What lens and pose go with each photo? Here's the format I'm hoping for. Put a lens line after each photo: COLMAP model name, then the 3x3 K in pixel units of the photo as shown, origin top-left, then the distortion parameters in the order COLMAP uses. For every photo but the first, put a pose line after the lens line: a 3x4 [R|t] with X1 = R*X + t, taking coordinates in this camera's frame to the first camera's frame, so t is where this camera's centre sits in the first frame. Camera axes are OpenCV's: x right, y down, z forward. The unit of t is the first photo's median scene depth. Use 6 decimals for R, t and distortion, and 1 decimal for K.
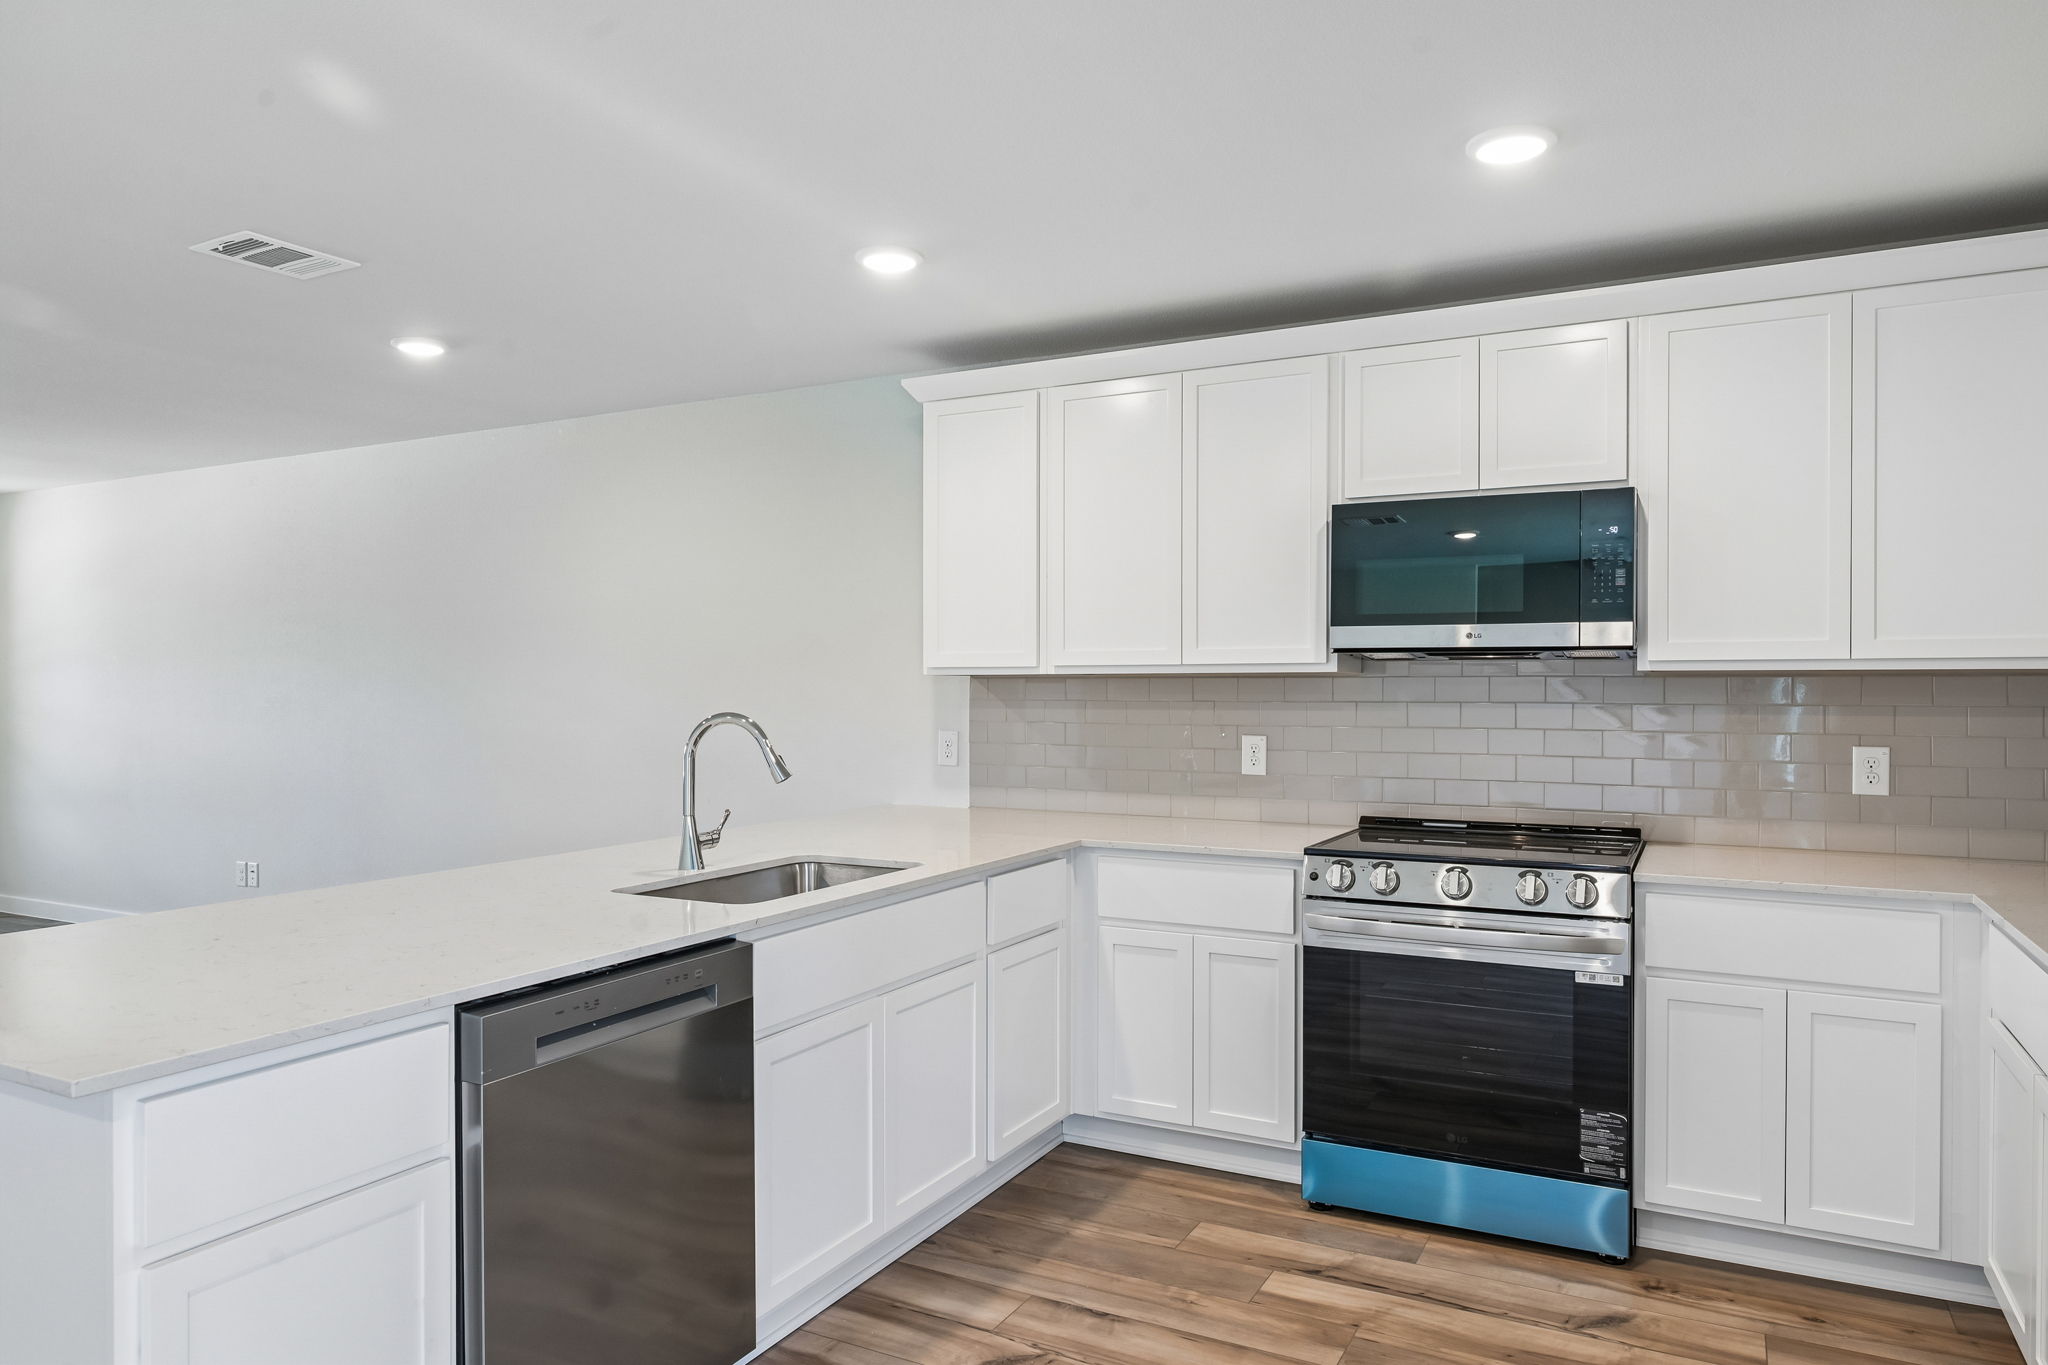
lens RADIAL K [[1332.7, 0, 1015.4], [0, 1332.7, 688.8], [0, 0, 1]] dist [-0.007137, 0.005299]
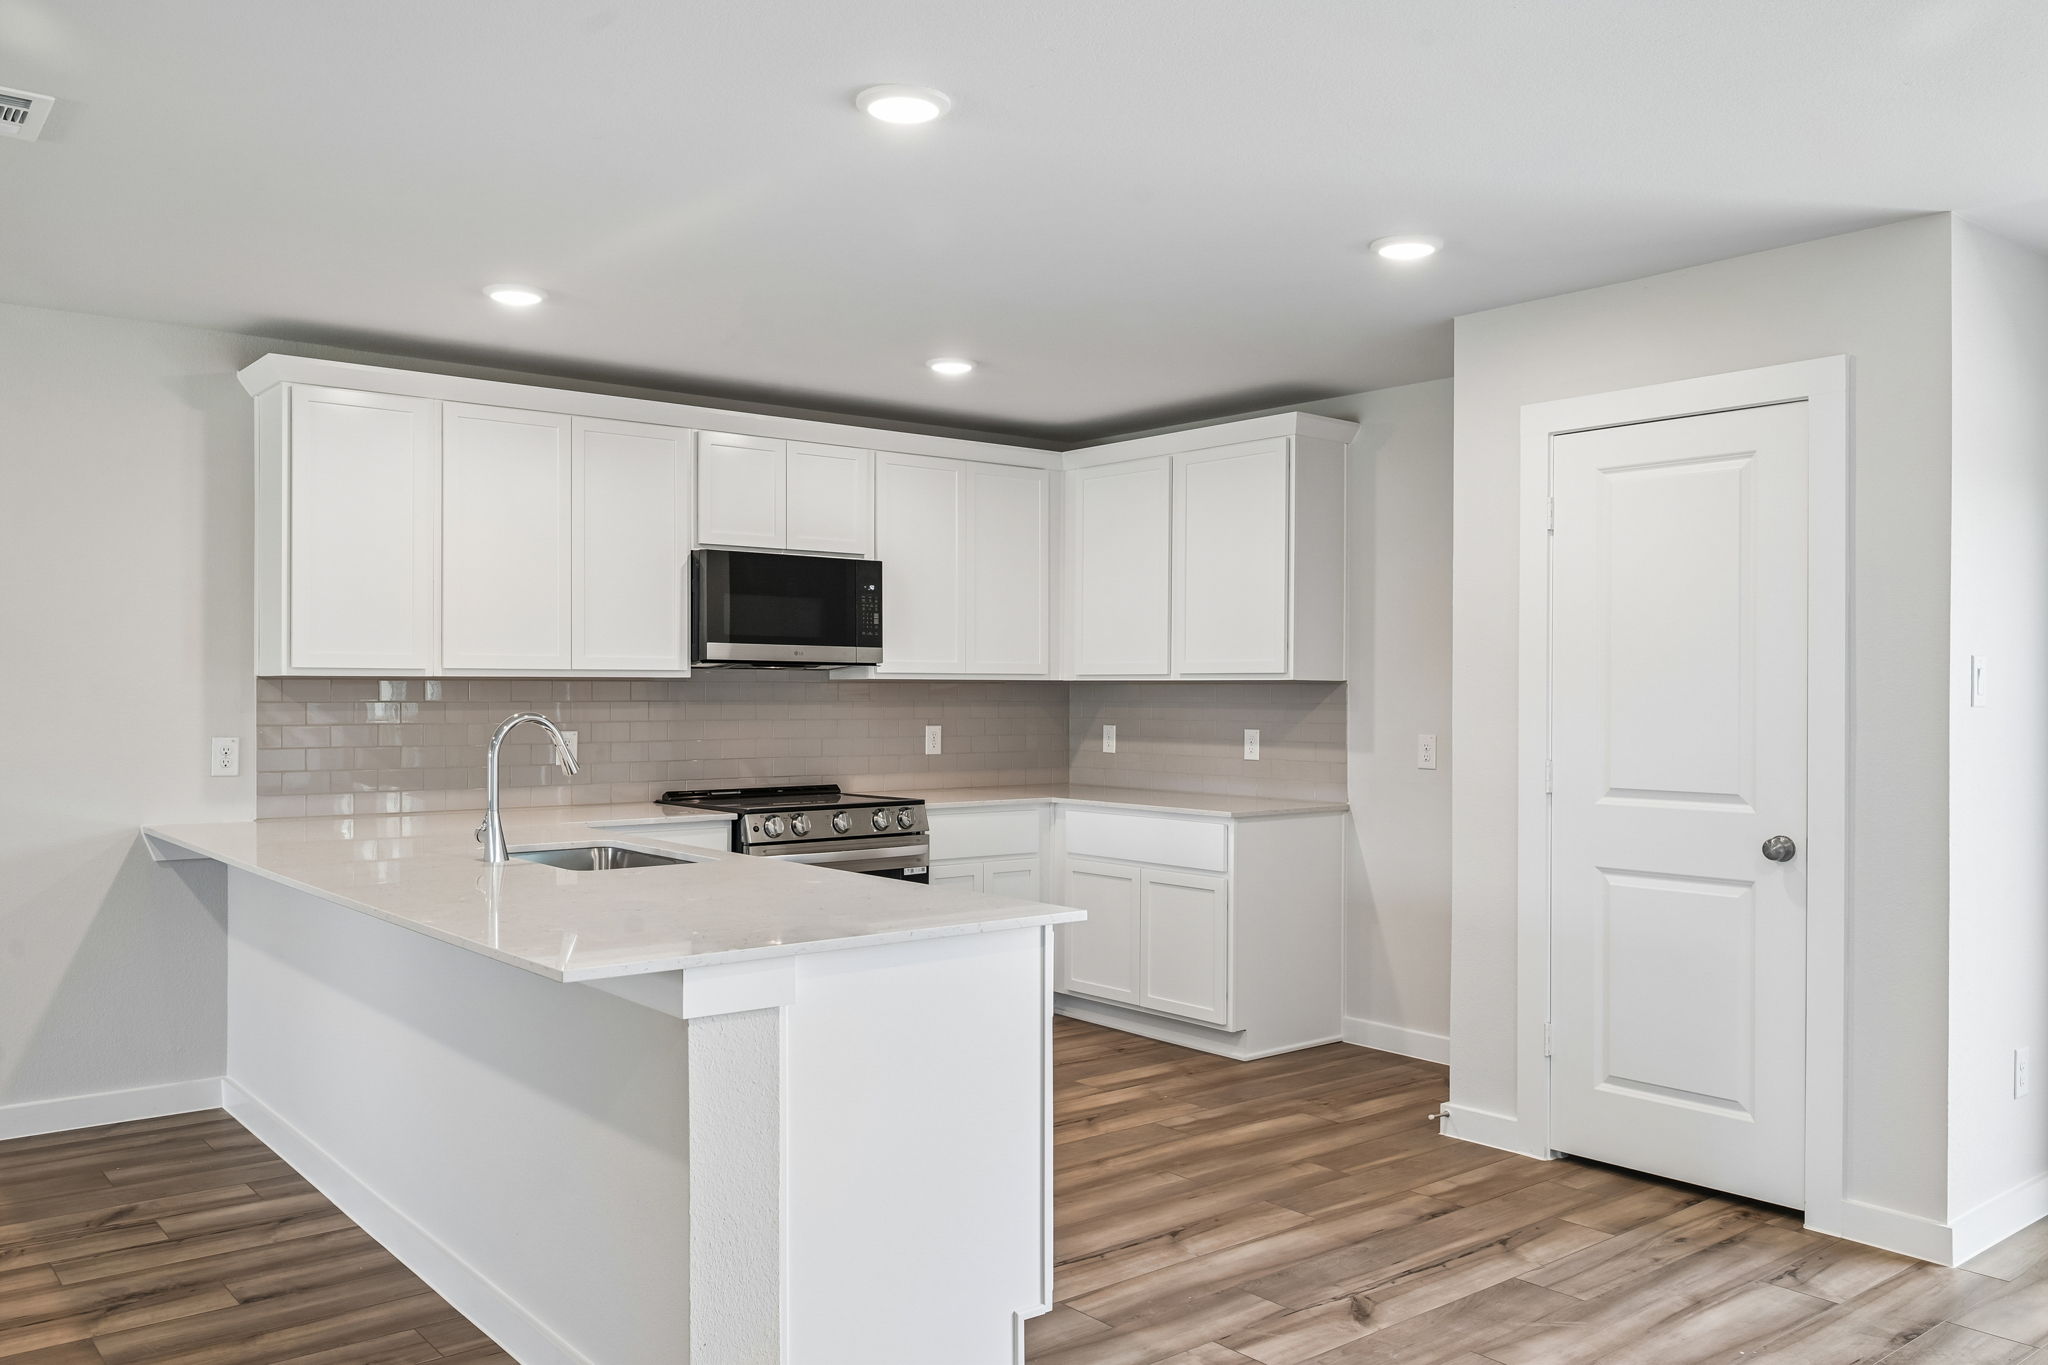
lens RADIAL K [[1598.2, 0, 1022.0], [0, 1598.2, 689.5], [0, 0, 1]] dist [-0.011693, 0.012482]
pose [[0.383148, 0.001434, 0.923686, -1.172184], [0.000386, 0.999998, -0.001713, 0.001939], [-0.923687, 0.001013, 0.383146, 0.126297]]
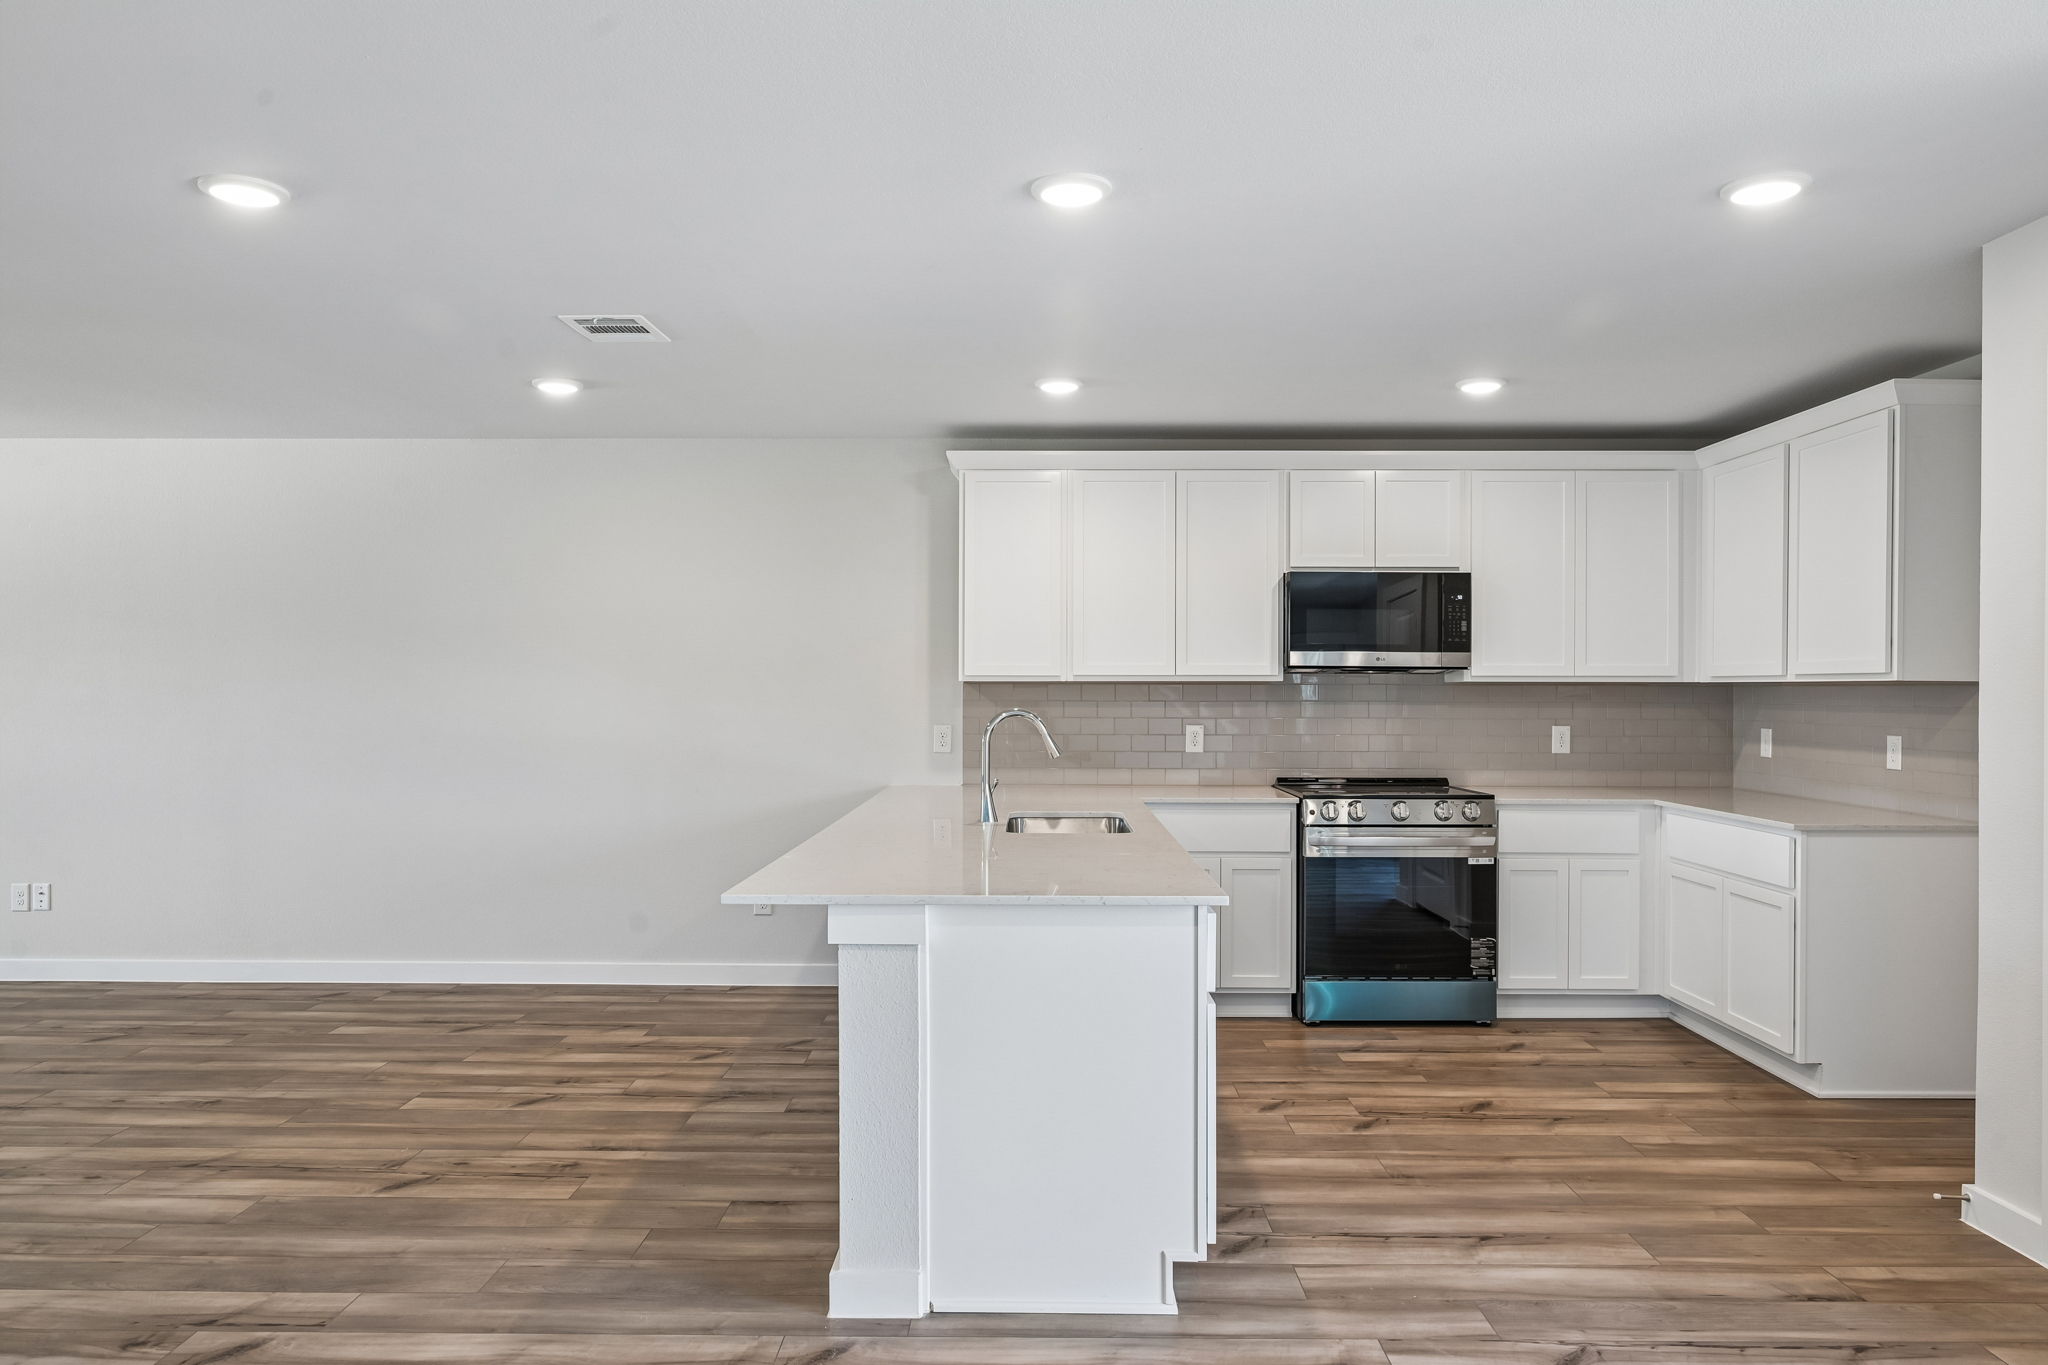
lens RADIAL K [[1332.7, 0, 1025.0], [0, 1332.7, 696.1], [0, 0, 1]] dist [-0.007137, 0.005299]
pose [[0.885617, 0.000681, 0.464417, -0.798356], [-0.001069, 0.999999, 0.000572, 0.004060], [-0.464416, -0.001002, 0.885617, -0.226738]]
